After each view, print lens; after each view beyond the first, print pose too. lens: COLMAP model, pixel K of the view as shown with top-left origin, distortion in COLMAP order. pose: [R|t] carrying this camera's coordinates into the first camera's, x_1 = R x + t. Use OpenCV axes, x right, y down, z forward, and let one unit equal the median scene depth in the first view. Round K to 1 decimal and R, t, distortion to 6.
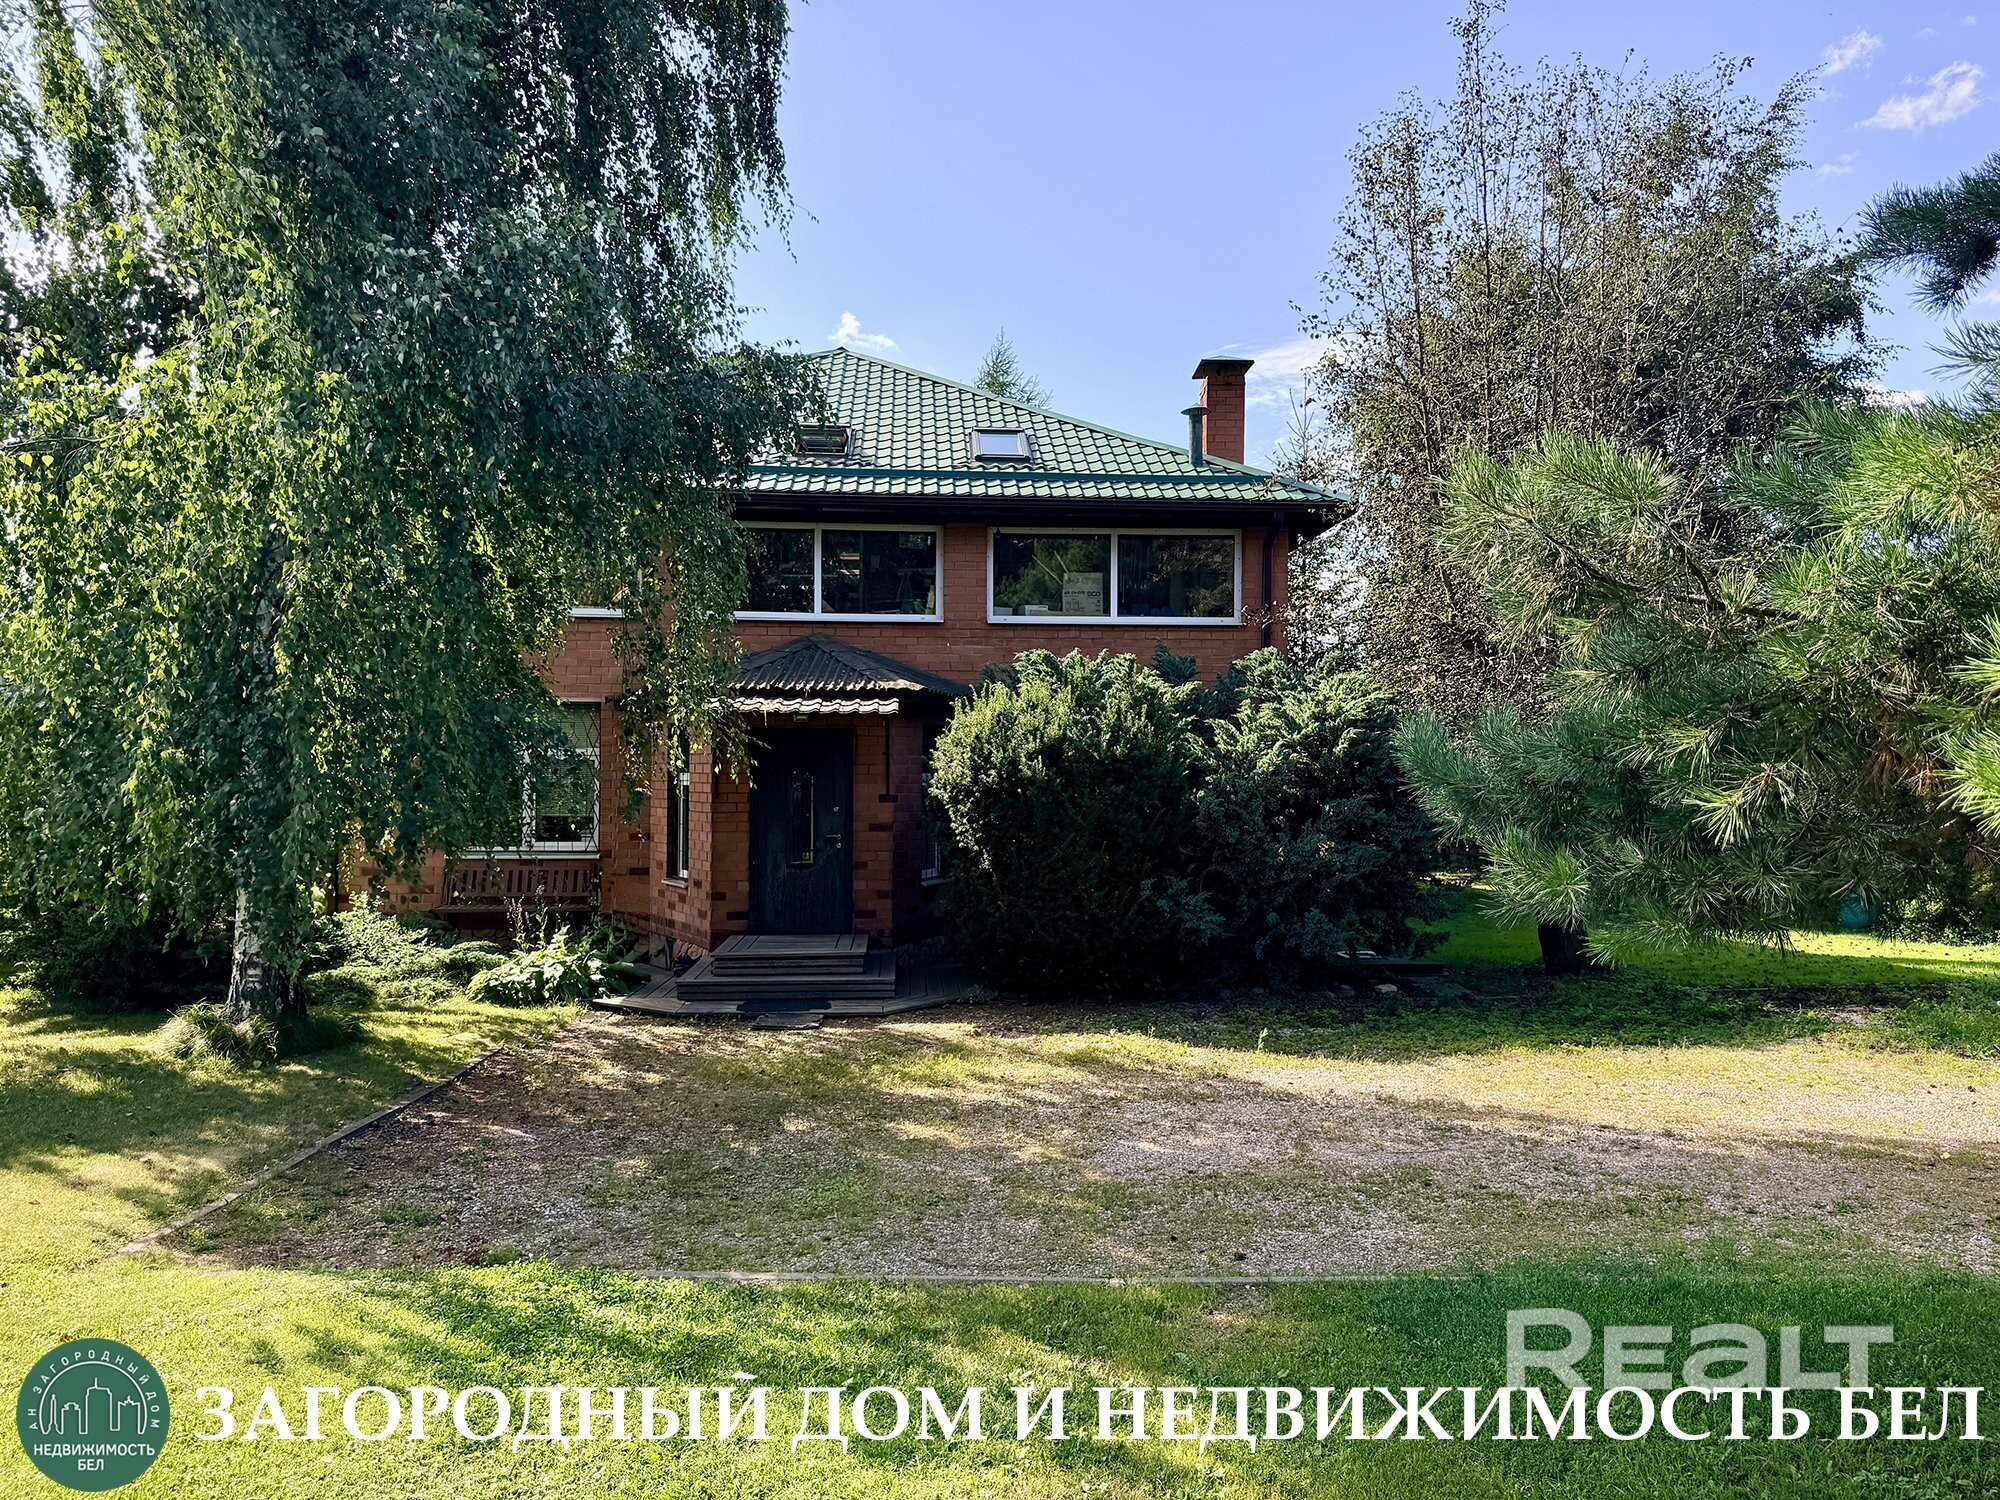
lens RADIAL K [[1403.5, 0, 1000.0], [0, 1403.5, 750.0], [0, 0, 1]] dist [0.134630, -0.161170]
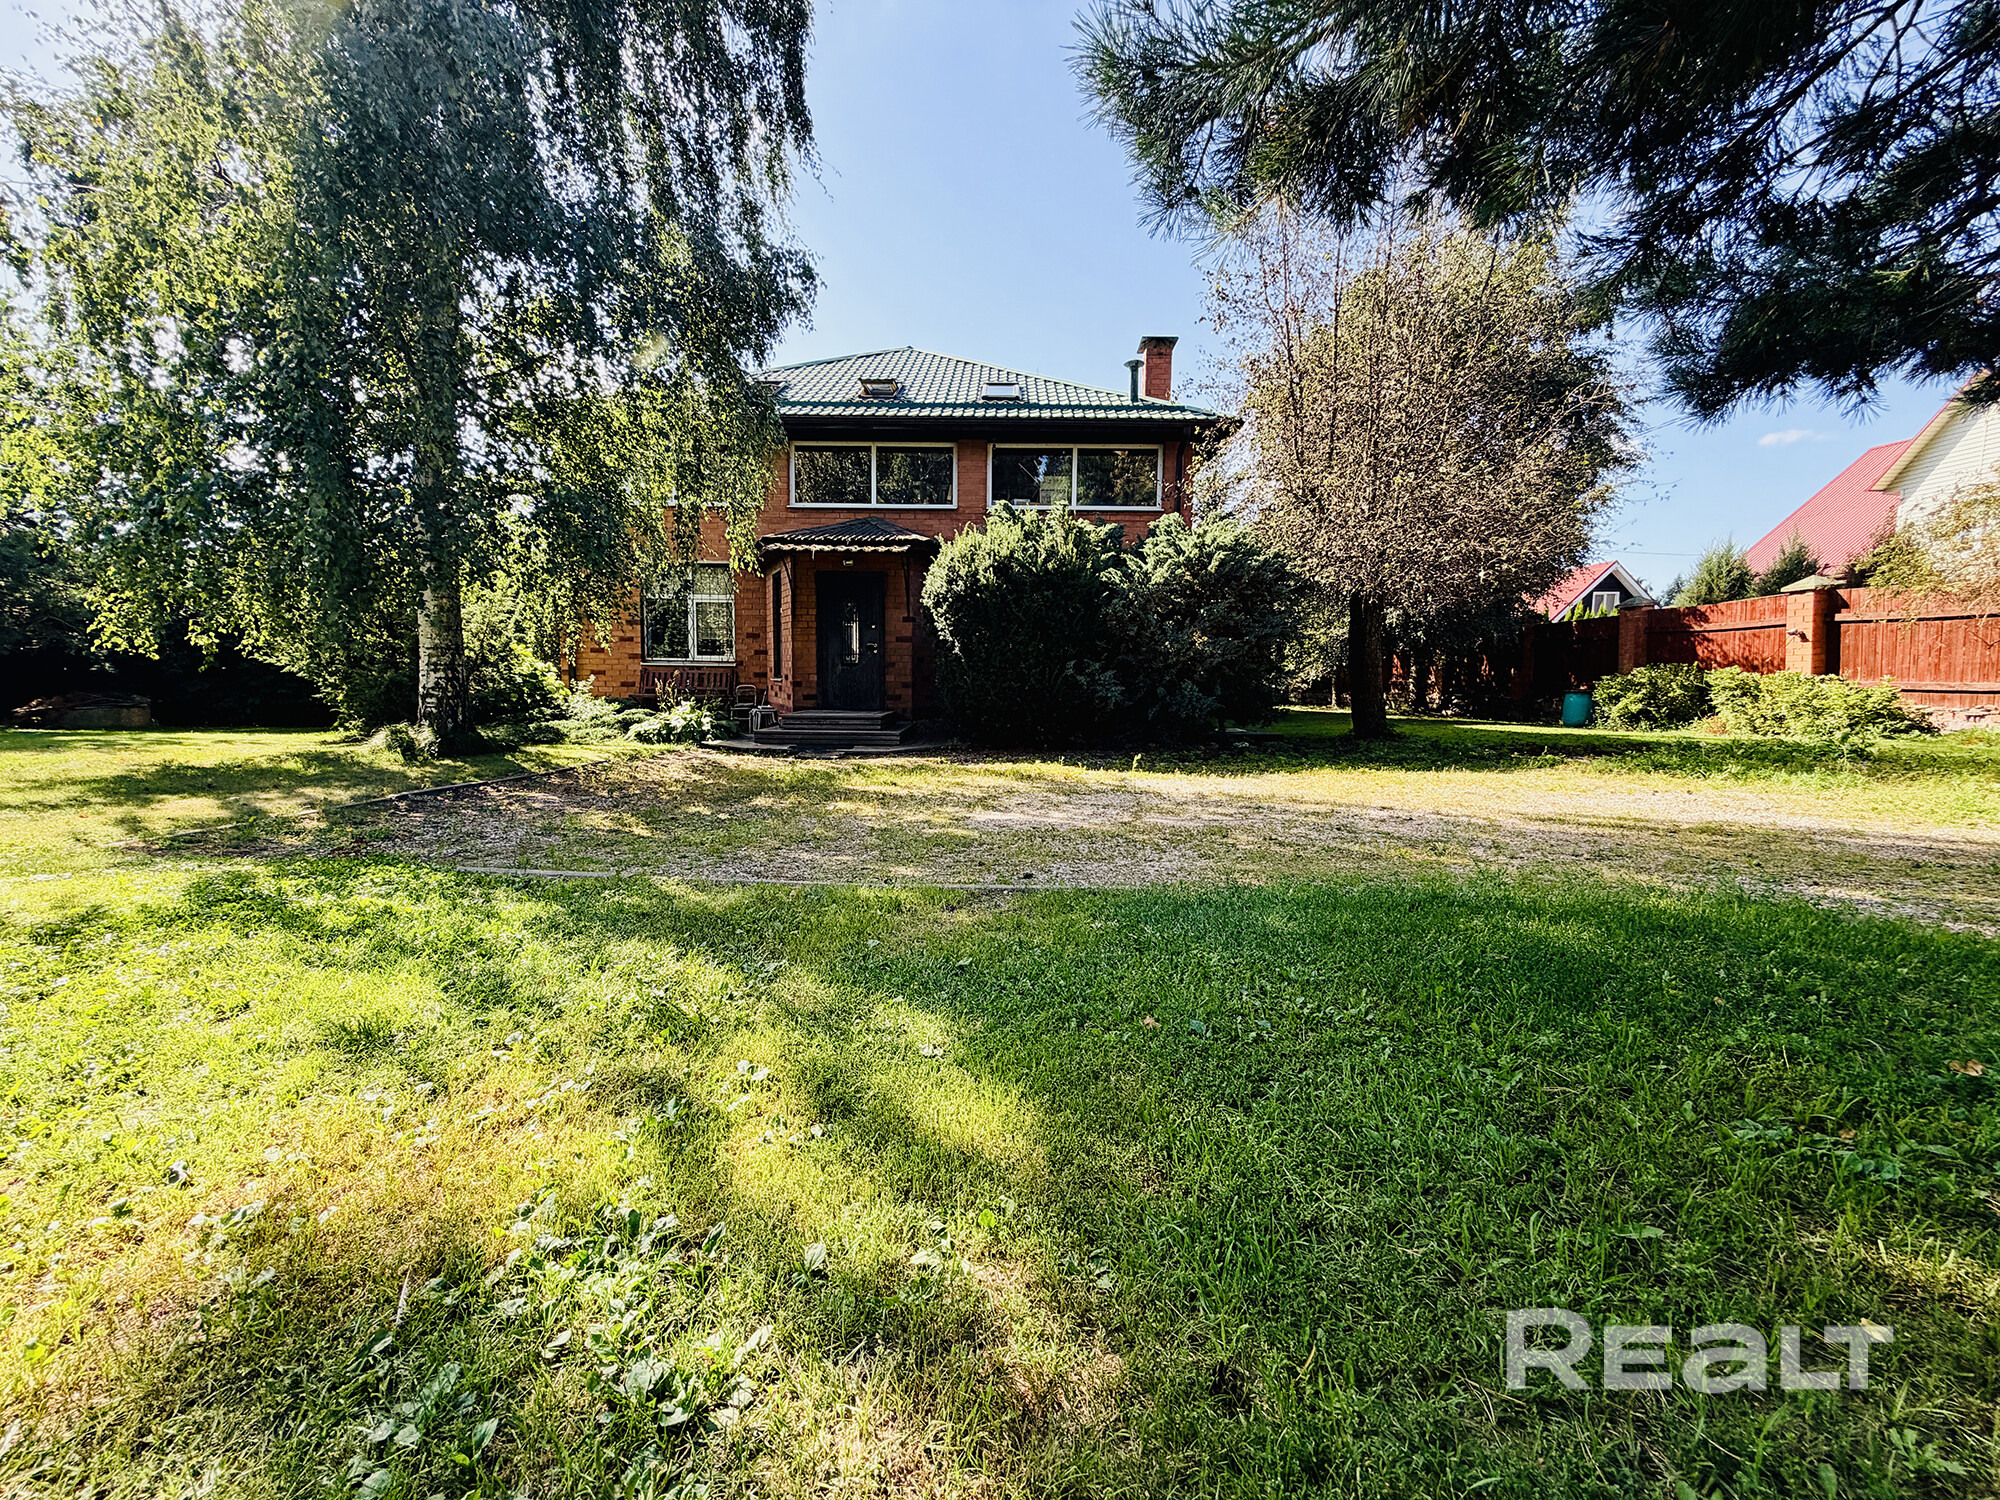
lens RADIAL K [[788.1, 0, 1000.0], [0, 788.1, 750.0], [0, 0, 1]] dist [0.033267, 0.000002]
pose [[0.997366, 0.013391, -0.071291, 0.087082], [-0.005510, 0.993959, 0.109610, 0.089652], [0.072328, -0.108928, 0.991415, 0.190707]]
